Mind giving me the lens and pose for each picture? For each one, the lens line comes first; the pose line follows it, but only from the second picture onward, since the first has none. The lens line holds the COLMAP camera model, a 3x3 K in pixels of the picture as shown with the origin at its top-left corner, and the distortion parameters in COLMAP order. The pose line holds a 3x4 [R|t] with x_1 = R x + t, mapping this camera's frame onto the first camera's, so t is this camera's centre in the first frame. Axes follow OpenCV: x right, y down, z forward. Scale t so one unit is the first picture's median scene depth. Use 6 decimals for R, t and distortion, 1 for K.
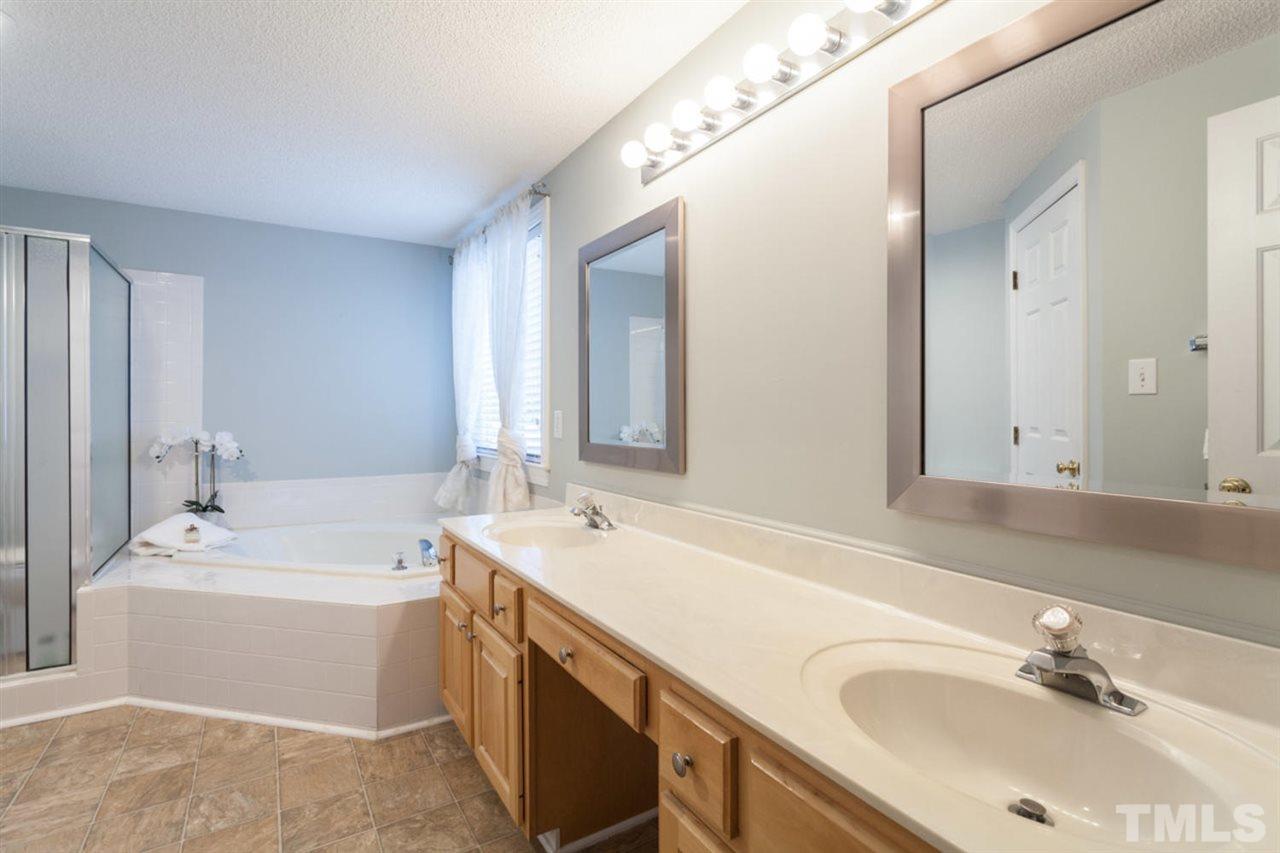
lens RADIAL K [[608.0, 0, 638.7], [0, 608.0, 413.1], [0, 0, 1]] dist [0.003458, 0.001407]
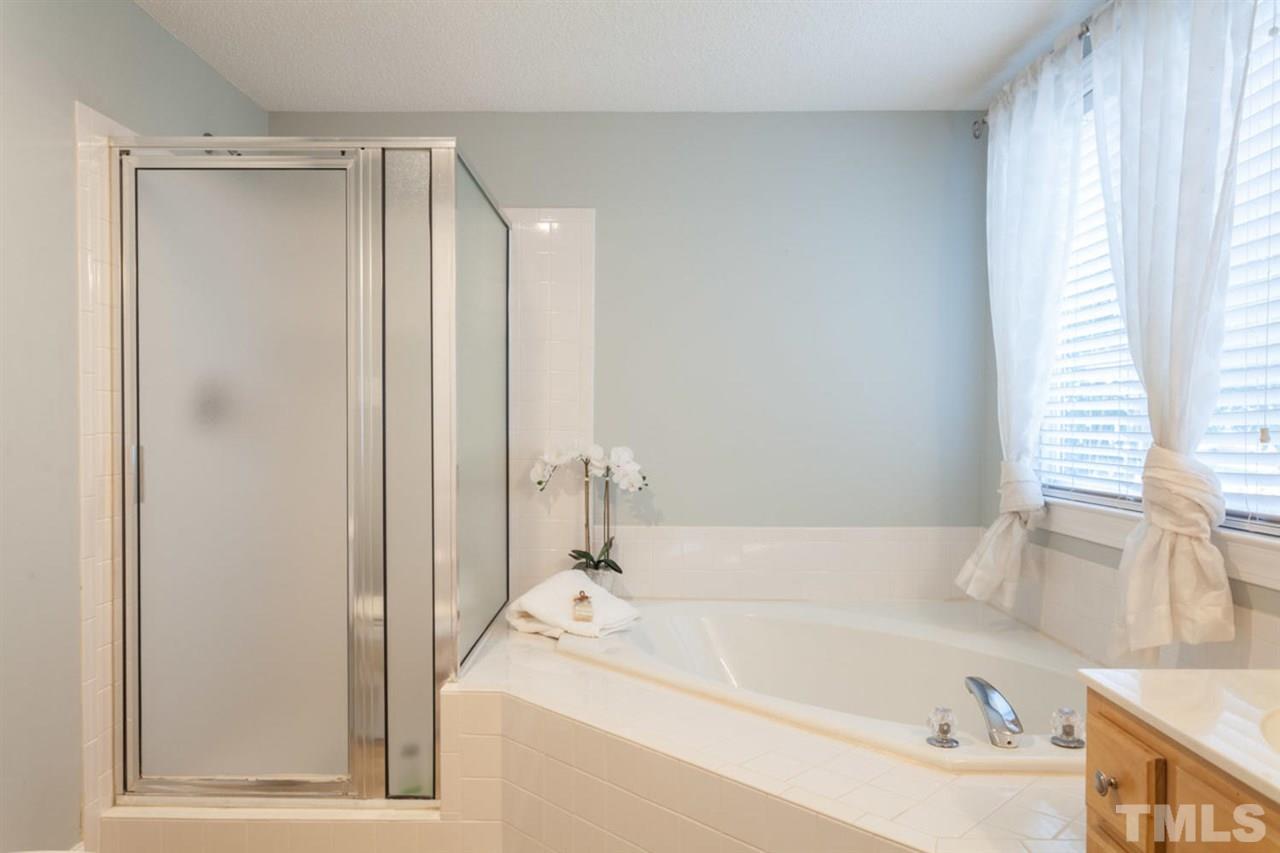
lens RADIAL K [[619.0, 0, 640.2], [0, 619.0, 433.5], [0, 0, 1]] dist [0.001728, 0.000872]
pose [[0.870674, 0.007345, -0.491806, -0.347444], [-0.002360, 0.999939, 0.010754, 0.010040], [0.491855, -0.008203, 0.870638, 0.447843]]
